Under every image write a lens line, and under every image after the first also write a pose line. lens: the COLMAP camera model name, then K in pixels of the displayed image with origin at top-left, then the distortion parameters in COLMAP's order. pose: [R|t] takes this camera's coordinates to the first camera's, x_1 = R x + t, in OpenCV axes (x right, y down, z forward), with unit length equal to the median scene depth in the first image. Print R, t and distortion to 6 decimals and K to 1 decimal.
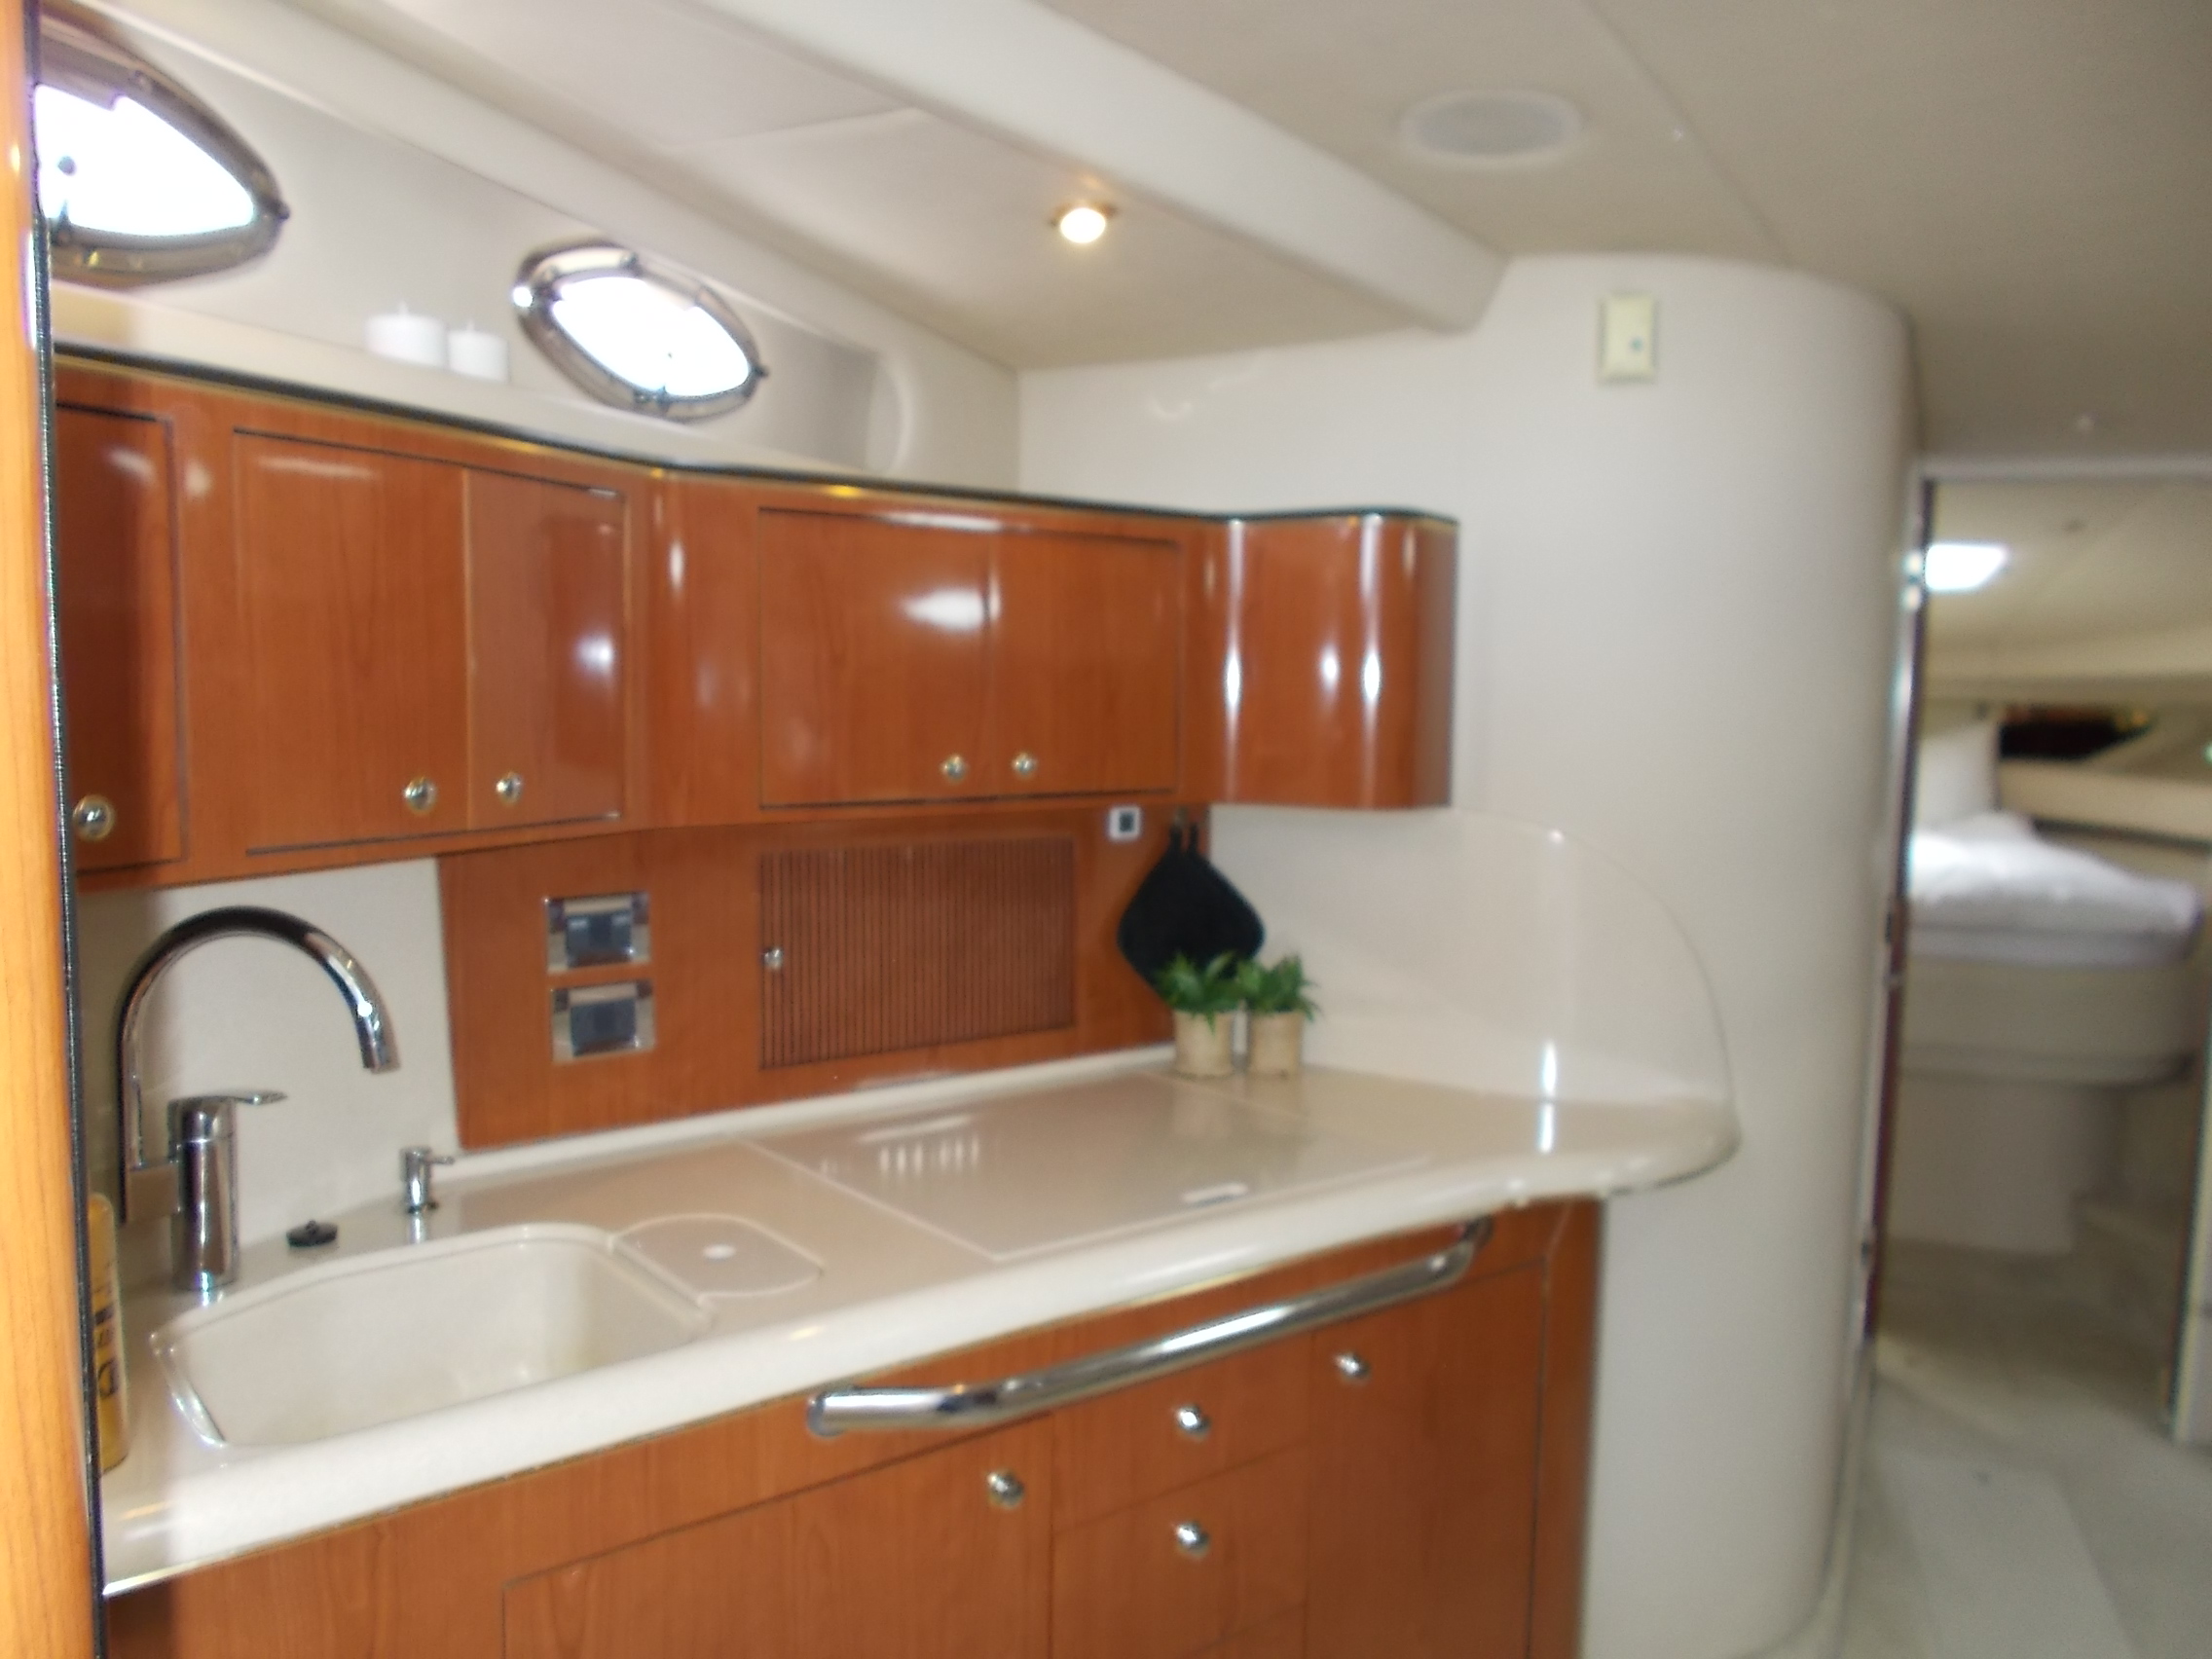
lens RADIAL K [[1689.8, 0, 1108.5], [0, 1689.8, 823.5], [0, 0, 1]] dist [-0.001563, -0.006462]
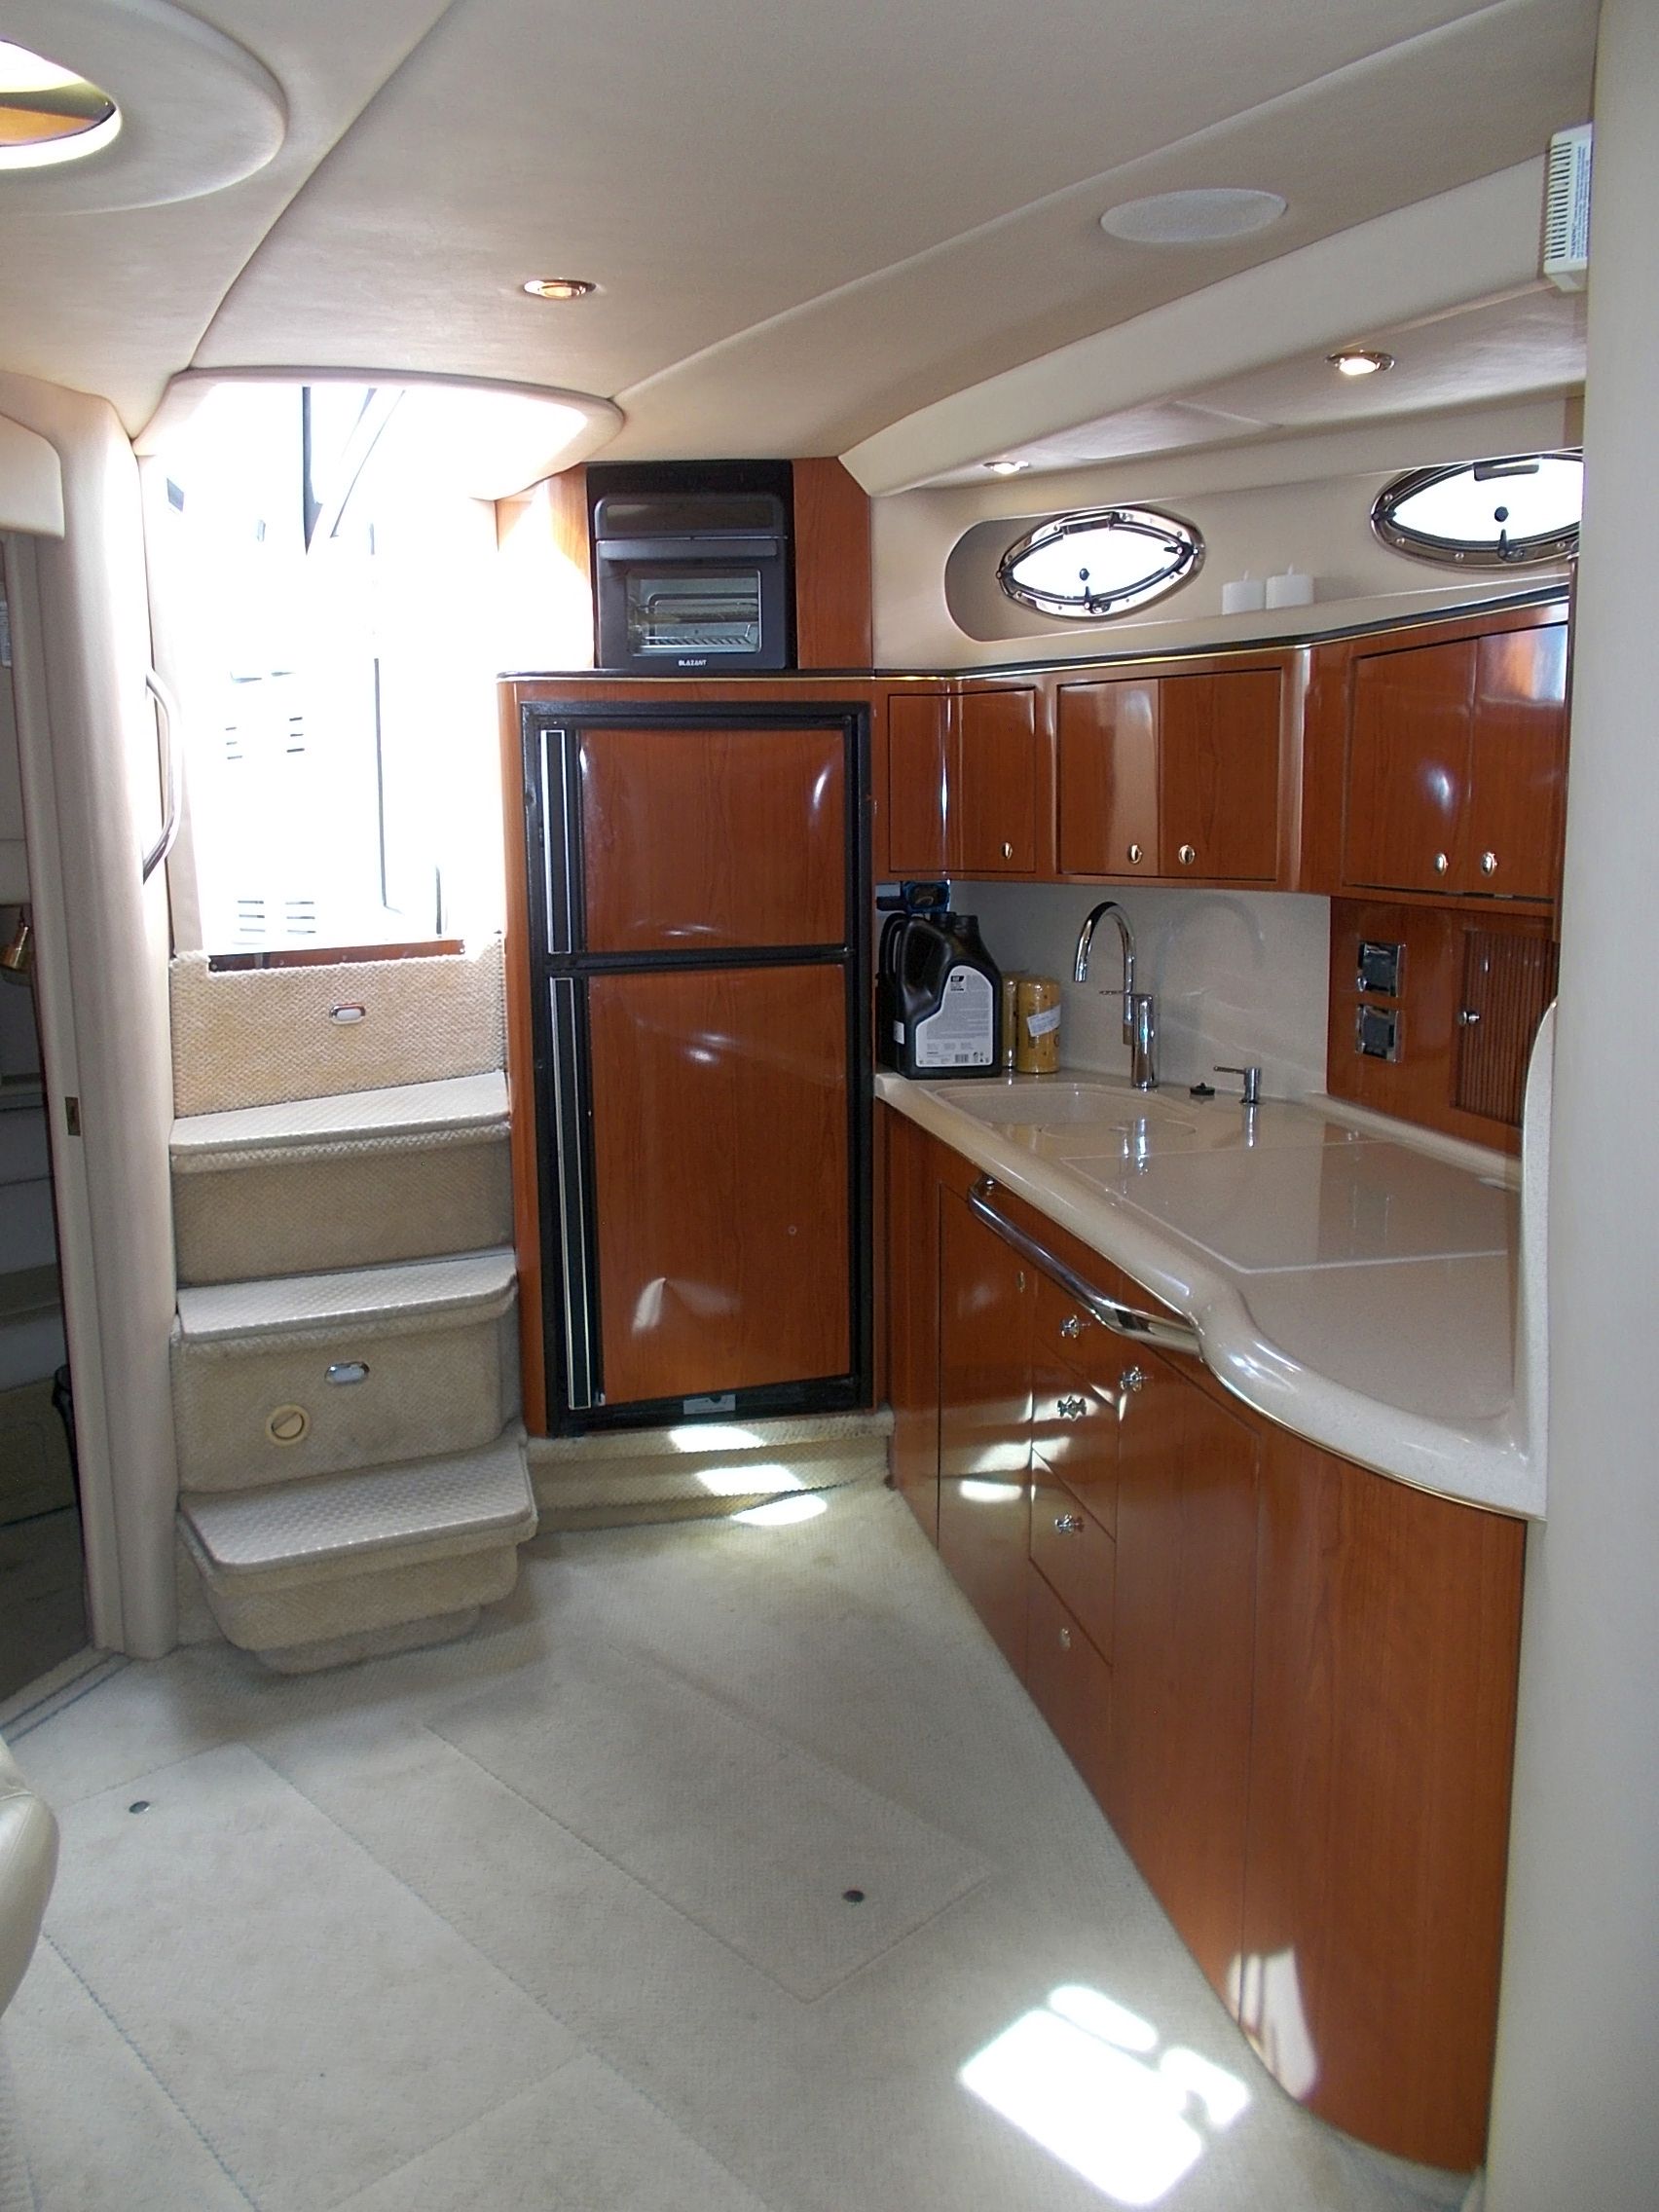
lens RADIAL K [[1705.3, 0, 824.1], [0, 1705.3, 1084.2], [0, 0, 1]] dist [0.070630, -0.005516]
pose [[-0.434161, 0.132437, -0.891047, 0.969545], [-0.075518, 0.980302, 0.182499, -0.055012], [0.897664, 0.146524, -0.415608, 0.972861]]
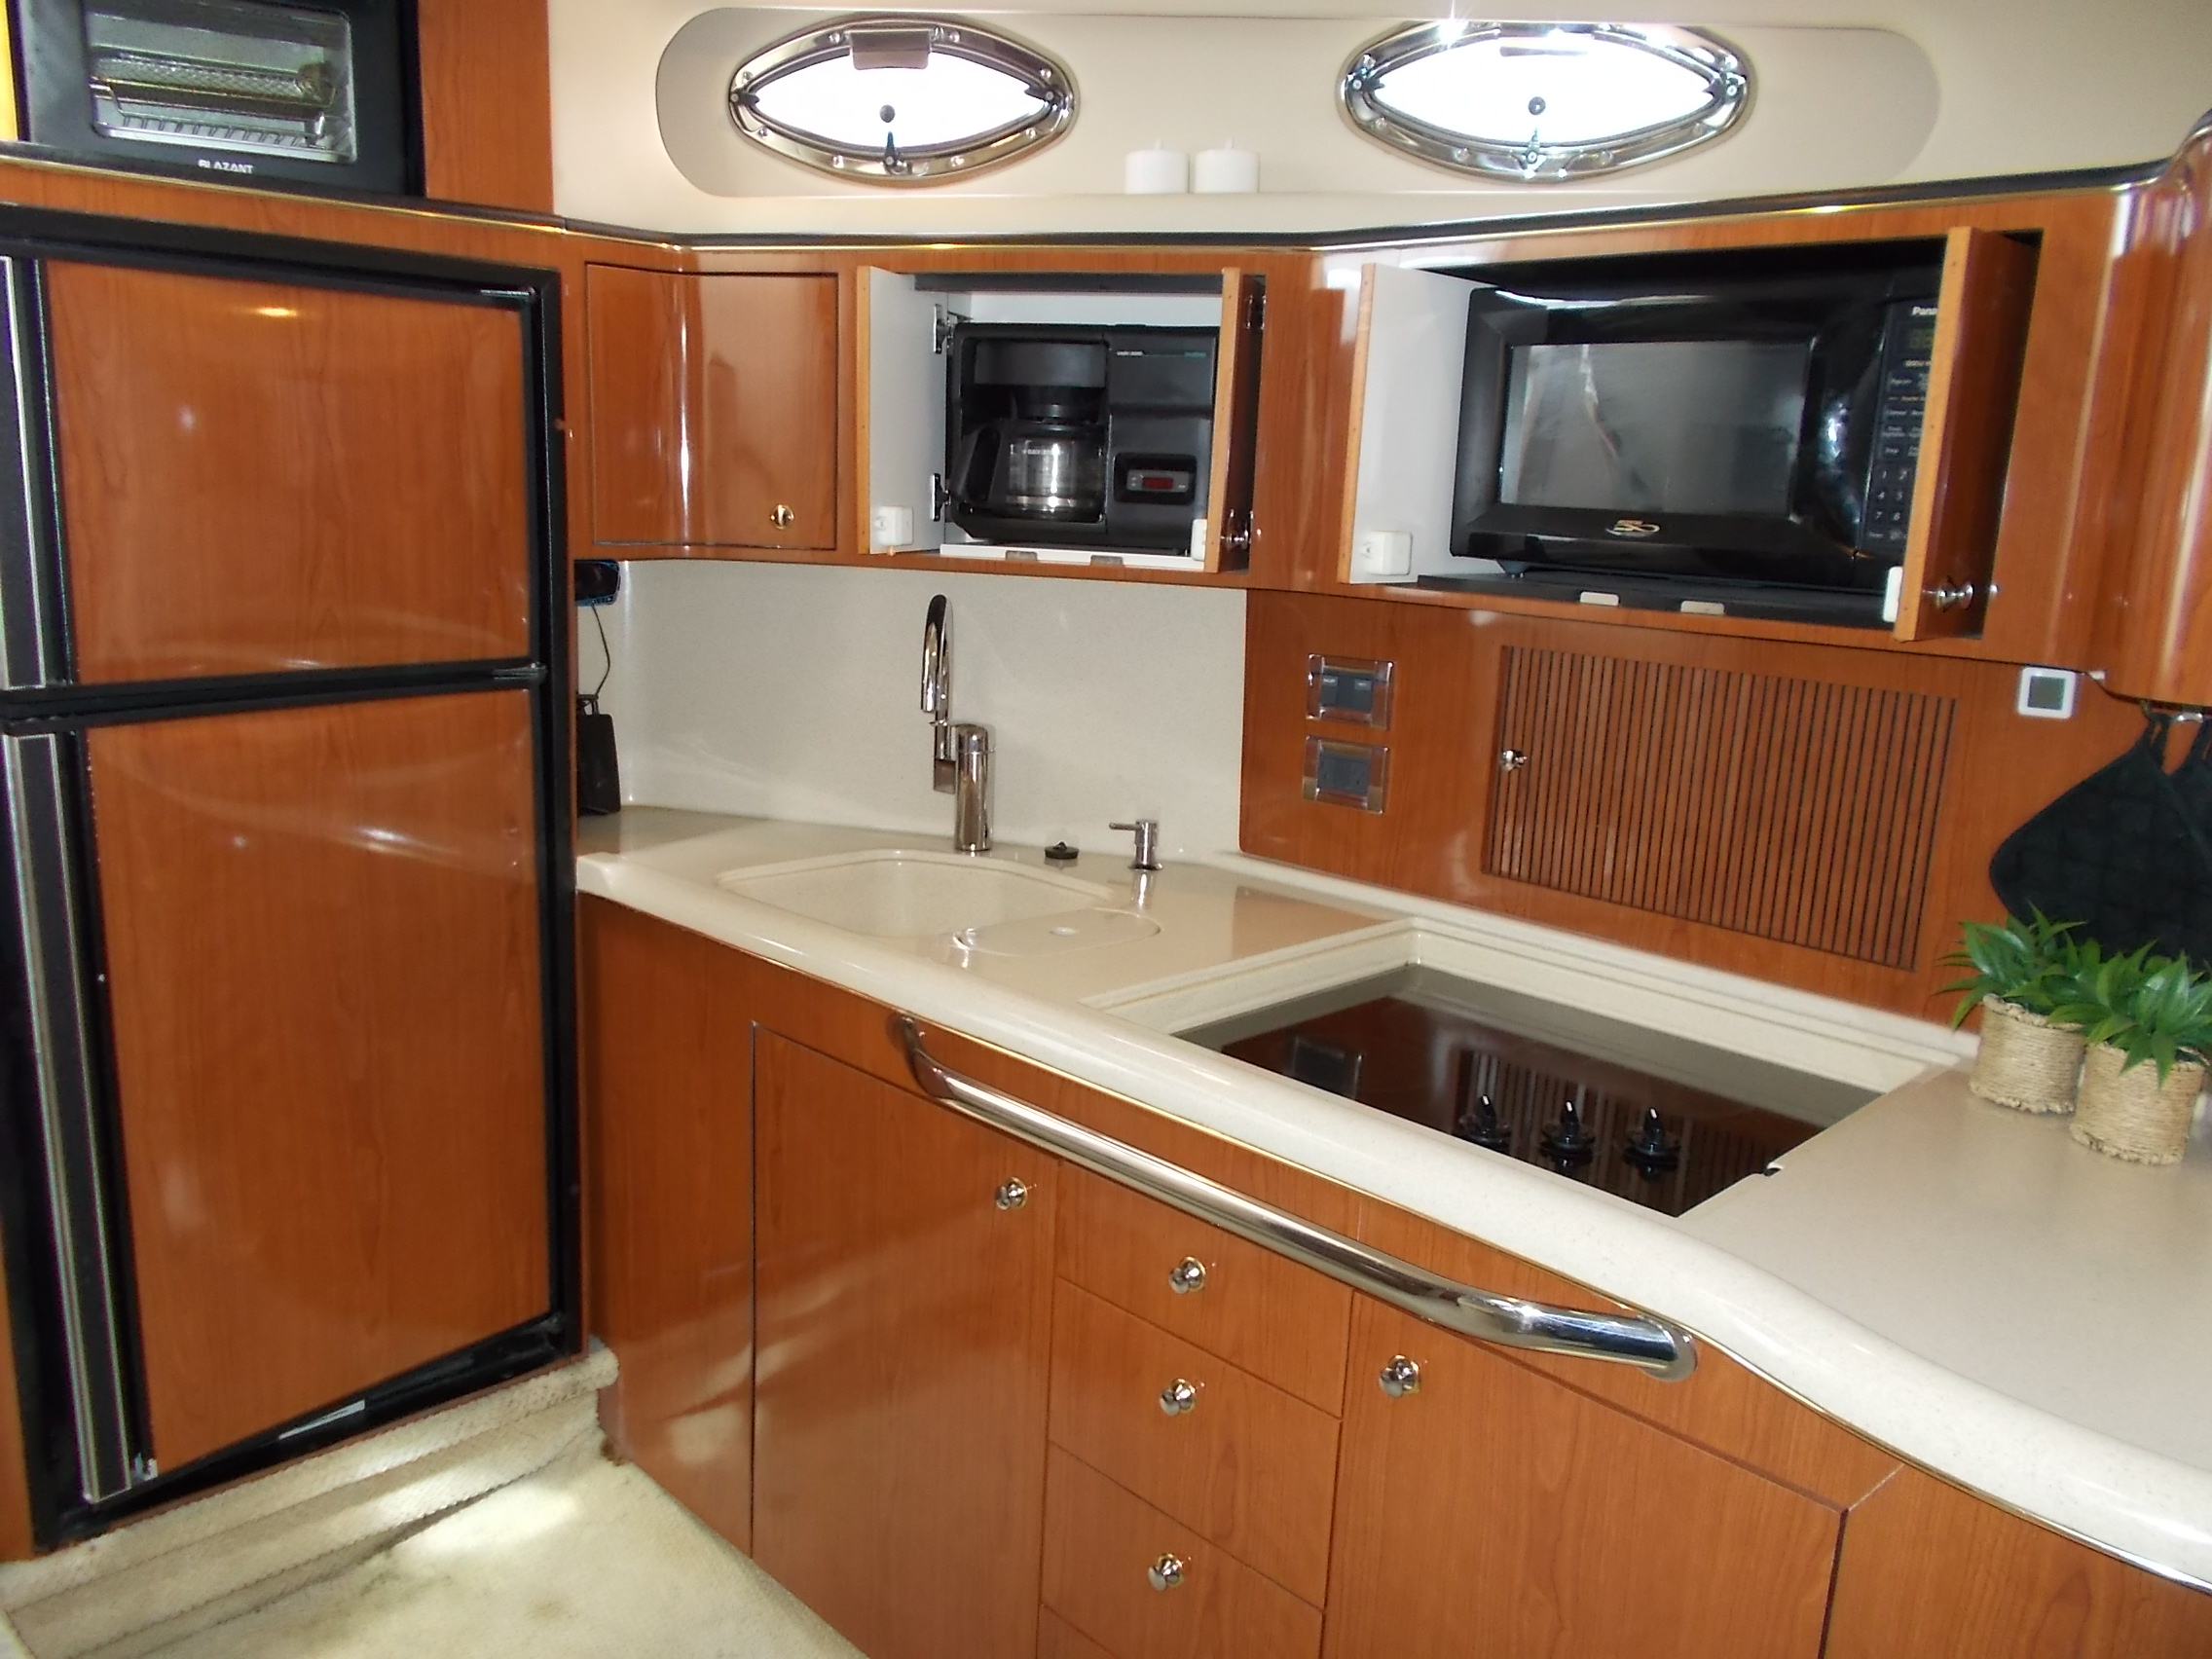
lens RADIAL K [[1715.3, 0, 1096.1], [0, 1715.3, 834.8], [0, 0, 1]] dist [0.010280, -0.003593]
pose [[0.121769, 0.197934, -0.972622, 0.619112], [-0.123971, 0.975274, 0.182953, -0.022547], [0.984786, 0.098299, 0.143296, 0.566560]]
